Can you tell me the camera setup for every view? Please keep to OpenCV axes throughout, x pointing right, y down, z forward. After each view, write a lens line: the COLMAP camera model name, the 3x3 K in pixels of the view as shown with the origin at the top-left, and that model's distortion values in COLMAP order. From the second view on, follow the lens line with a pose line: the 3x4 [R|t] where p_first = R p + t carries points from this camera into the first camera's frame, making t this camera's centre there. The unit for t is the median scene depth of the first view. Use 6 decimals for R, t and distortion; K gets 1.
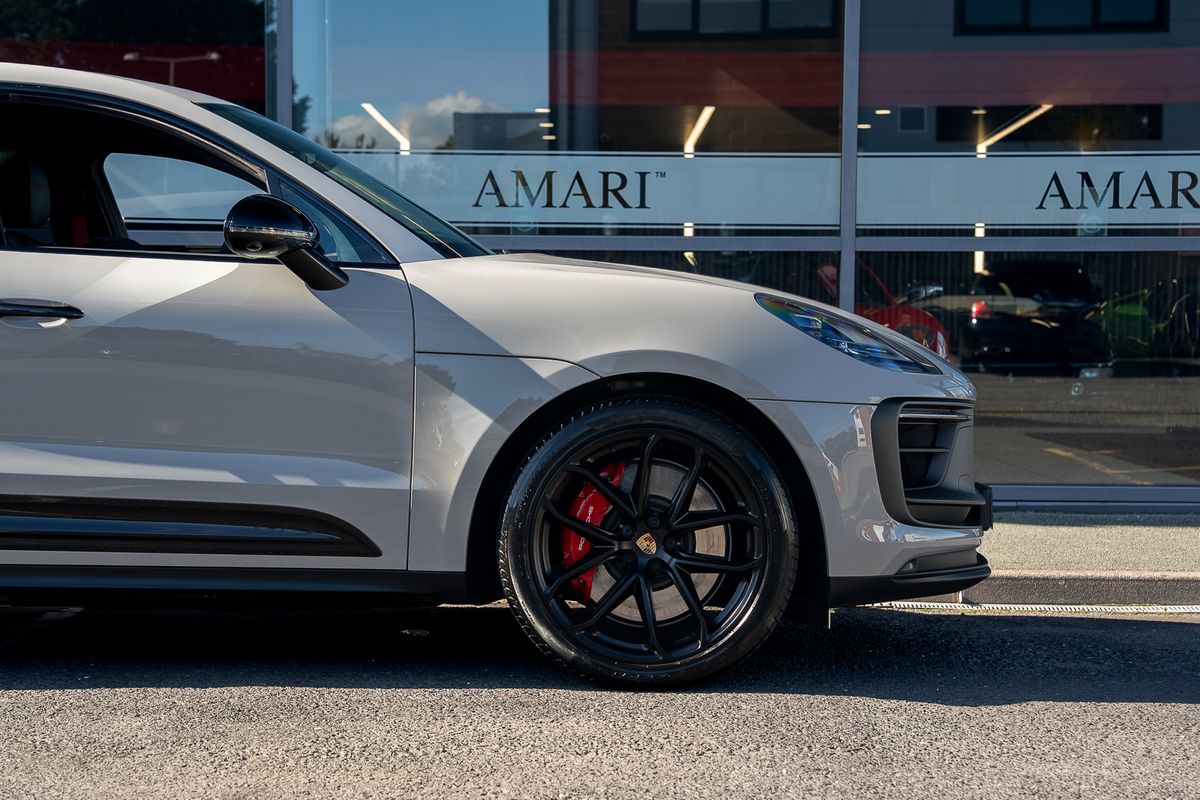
lens RADIAL K [[2335.8, 0, 636.1], [0, 2335.8, 404.4], [0, 0, 1]] dist [0.354900, 0.017284]
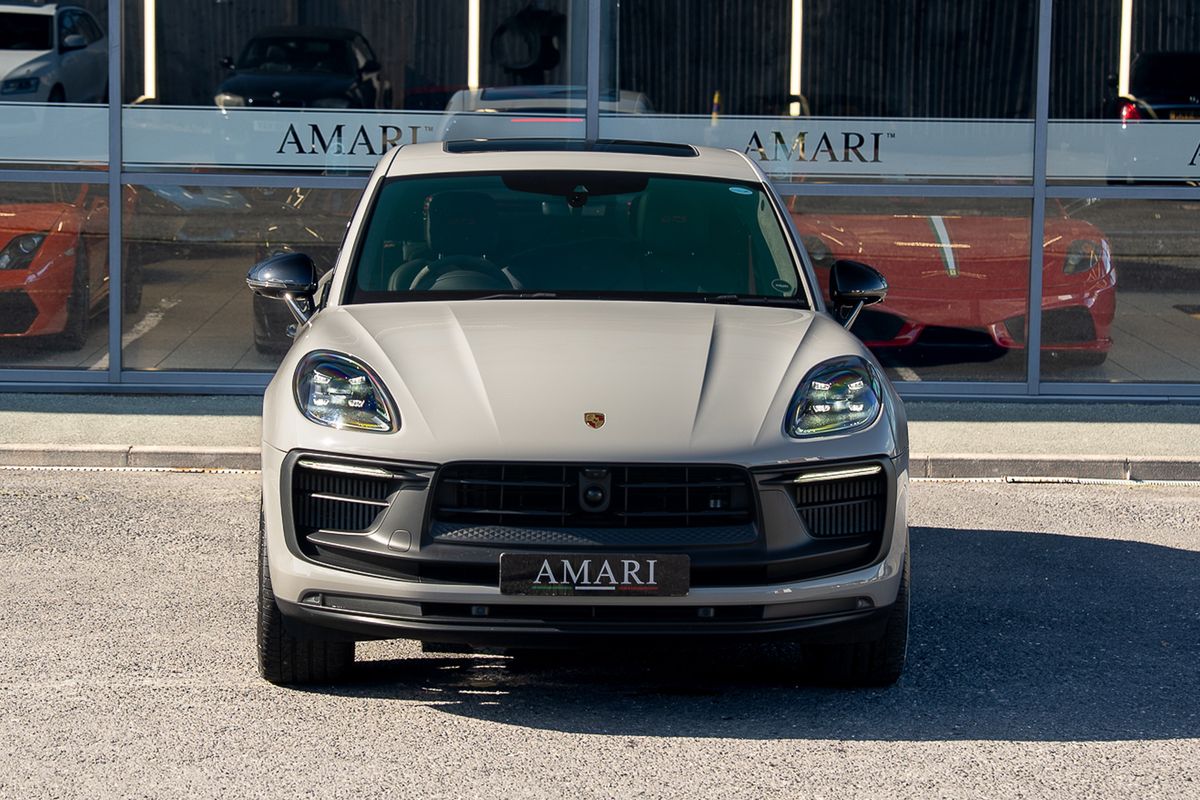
lens RADIAL K [[3433.6, 0, 627.3], [0, 3433.6, 399.7], [0, 0, 1]] dist [0.097579, 1.503078]
pose [[0.999933, 0.006918, 0.009248, -0.146551], [-0.007570, 0.997346, 0.072415, -0.089161], [-0.008723, -0.072480, 0.997332, -0.844555]]
